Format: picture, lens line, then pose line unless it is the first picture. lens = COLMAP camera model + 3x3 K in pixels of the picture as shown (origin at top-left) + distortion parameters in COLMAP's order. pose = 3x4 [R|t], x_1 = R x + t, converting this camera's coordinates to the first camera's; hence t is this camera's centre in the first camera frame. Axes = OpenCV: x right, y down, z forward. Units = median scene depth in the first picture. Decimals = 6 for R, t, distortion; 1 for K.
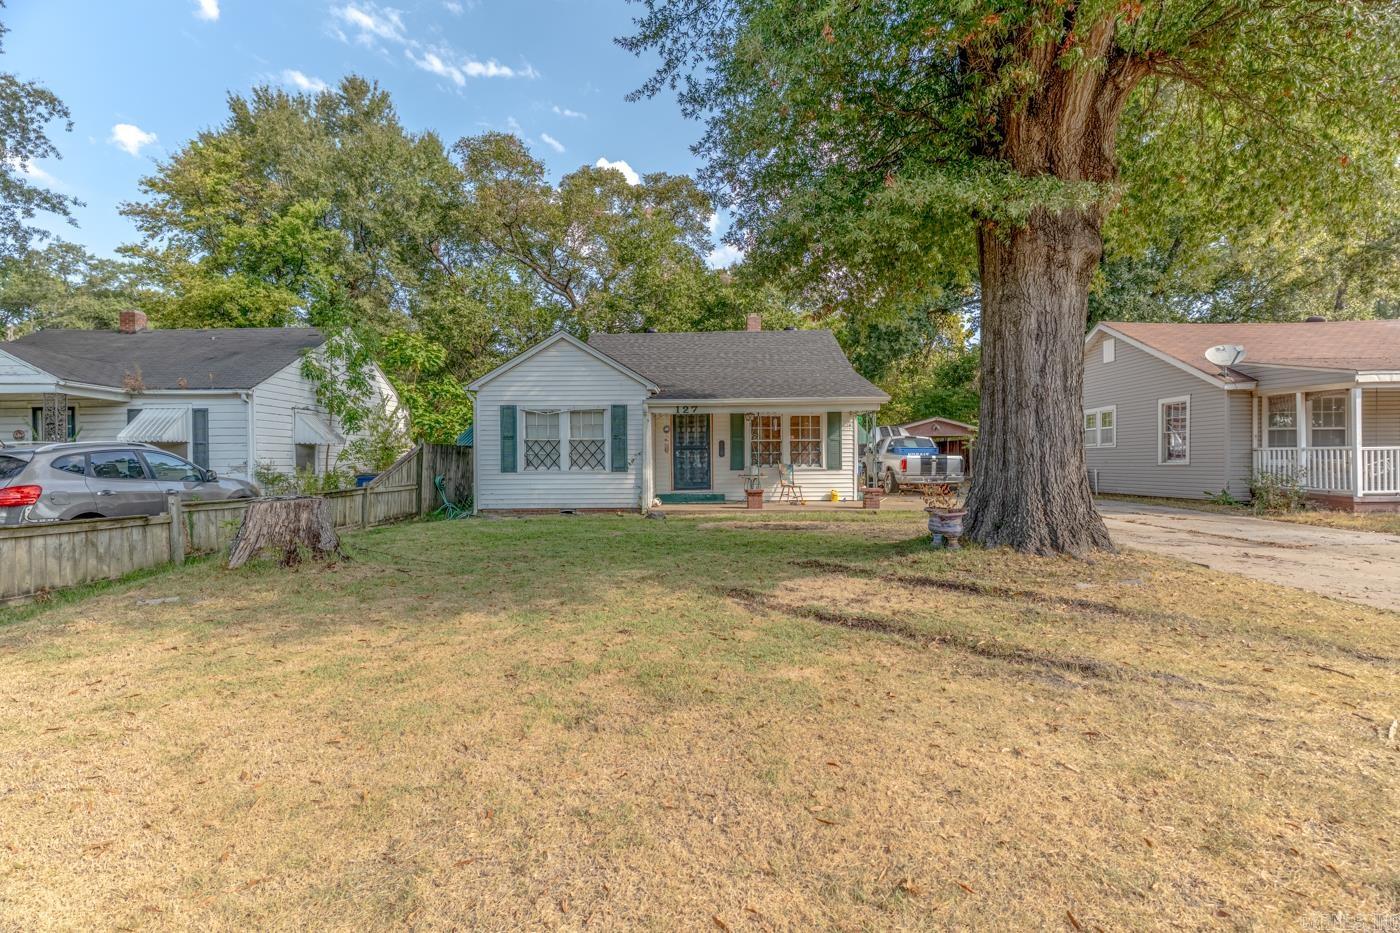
lens RADIAL K [[673.6, 0, 697.0], [0, 673.6, 463.7], [0, 0, 1]] dist [0.001439, 0.002545]
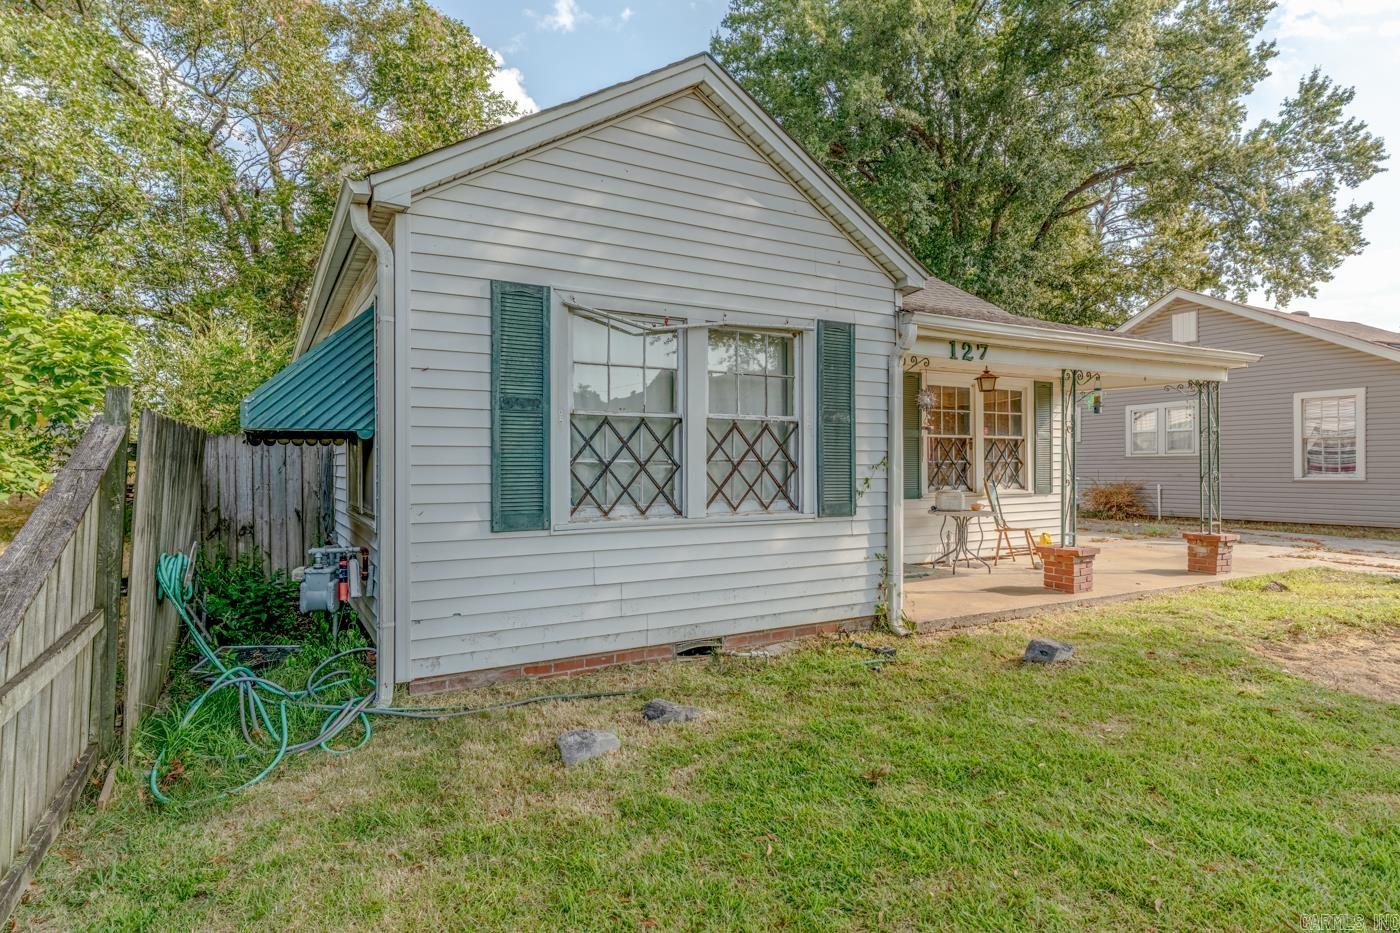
lens RADIAL K [[758.2, 0, 701.5], [0, 758.2, 460.5], [0, 0, 1]] dist [-0.000978, -0.000026]
pose [[0.862735, 0.006091, 0.505619, -0.369003], [-0.000122, 0.999930, -0.011836, -0.011825], [-0.505656, 0.010150, 0.862676, 0.696309]]
